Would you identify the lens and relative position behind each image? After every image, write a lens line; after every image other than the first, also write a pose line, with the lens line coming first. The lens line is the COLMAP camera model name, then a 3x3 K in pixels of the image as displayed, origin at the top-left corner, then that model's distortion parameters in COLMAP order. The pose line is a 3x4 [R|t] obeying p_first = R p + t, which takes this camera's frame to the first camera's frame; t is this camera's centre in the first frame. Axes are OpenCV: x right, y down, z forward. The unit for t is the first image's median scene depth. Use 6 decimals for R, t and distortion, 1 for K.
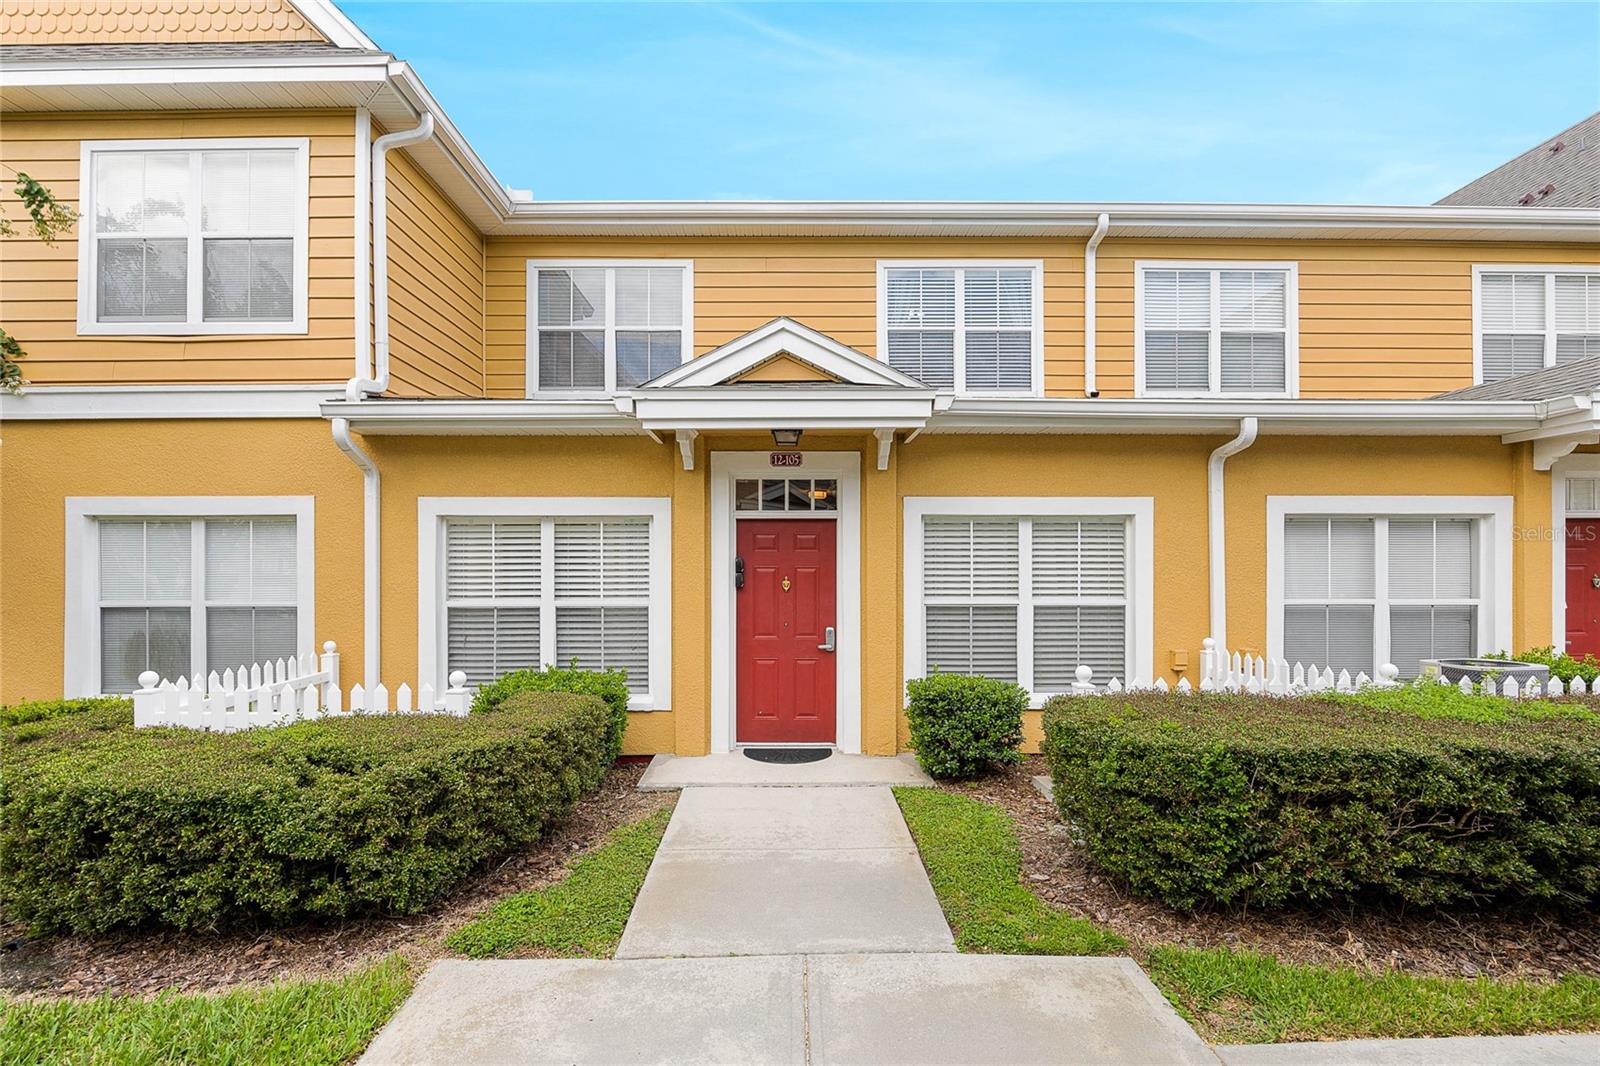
lens RADIAL K [[764.3, 0, 789.5], [0, 764.3, 557.0], [0, 0, 1]] dist [-0.017481, 0.001729]
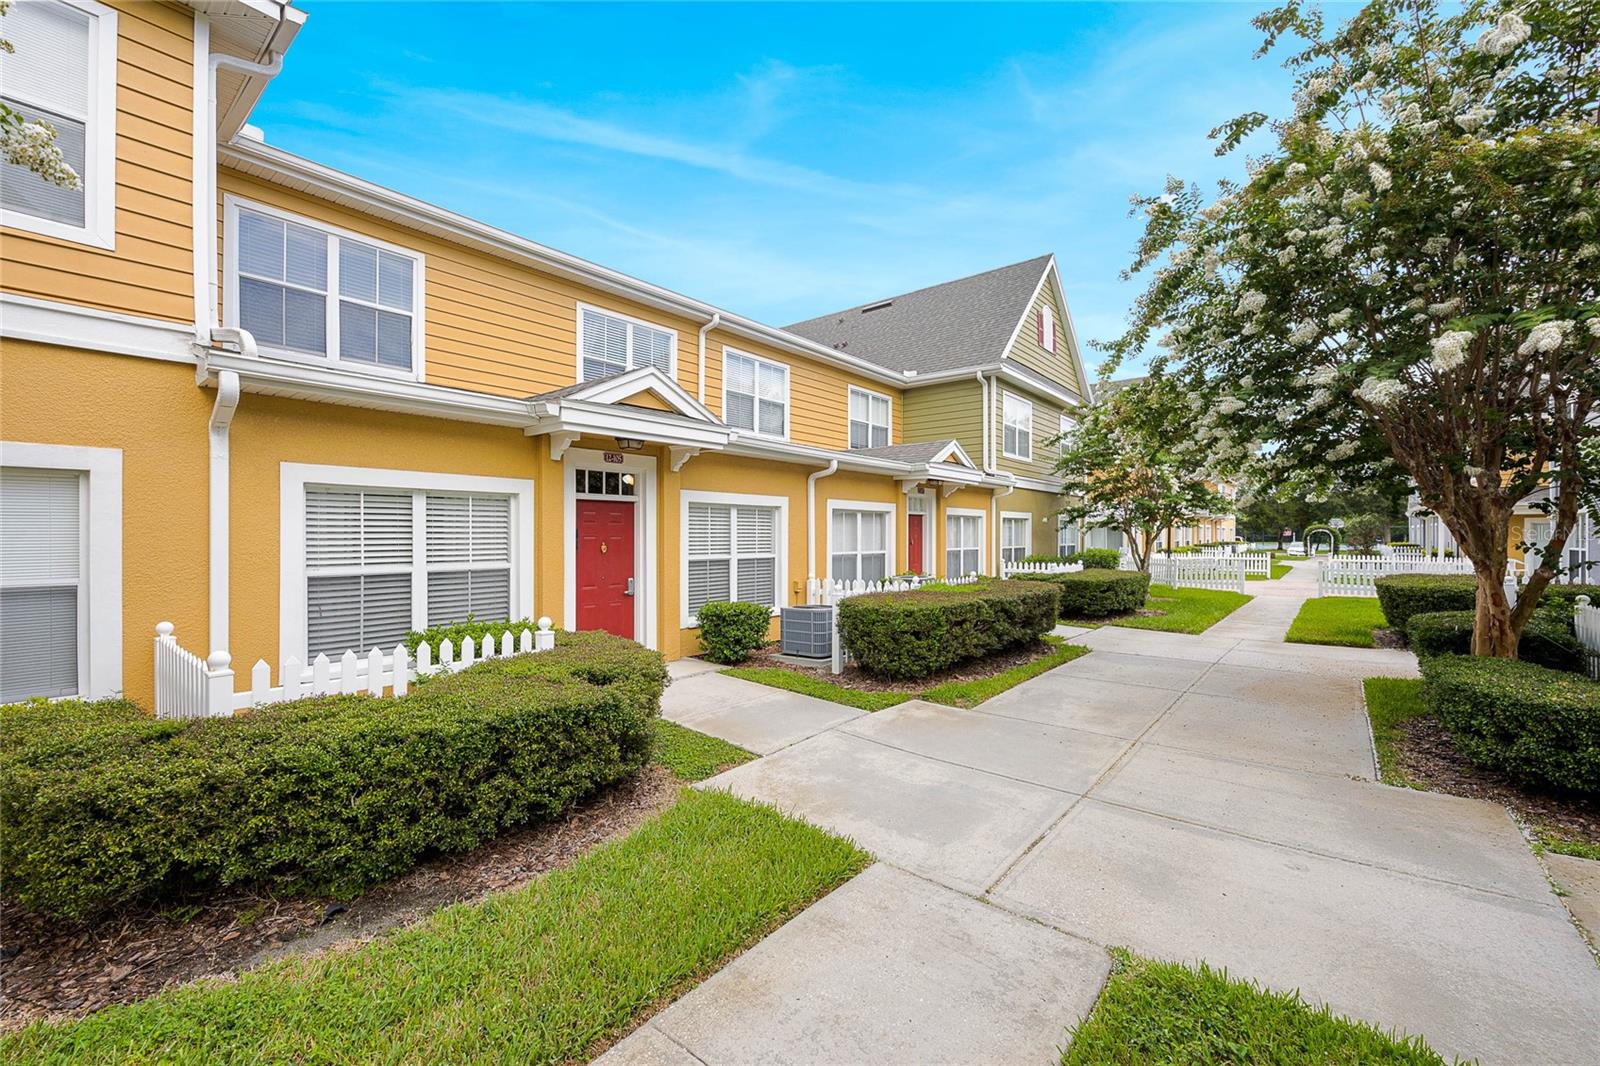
lens RADIAL K [[639.3, 0, 798.6], [0, 639.3, 538.3], [0, 0, 1]] dist [-0.007825, 0.001057]
pose [[0.650654, -0.003552, 0.759366, -0.658582], [-0.008467, 0.999893, 0.011932, 0.001335], [-0.759327, -0.014193, 0.650554, -0.010113]]
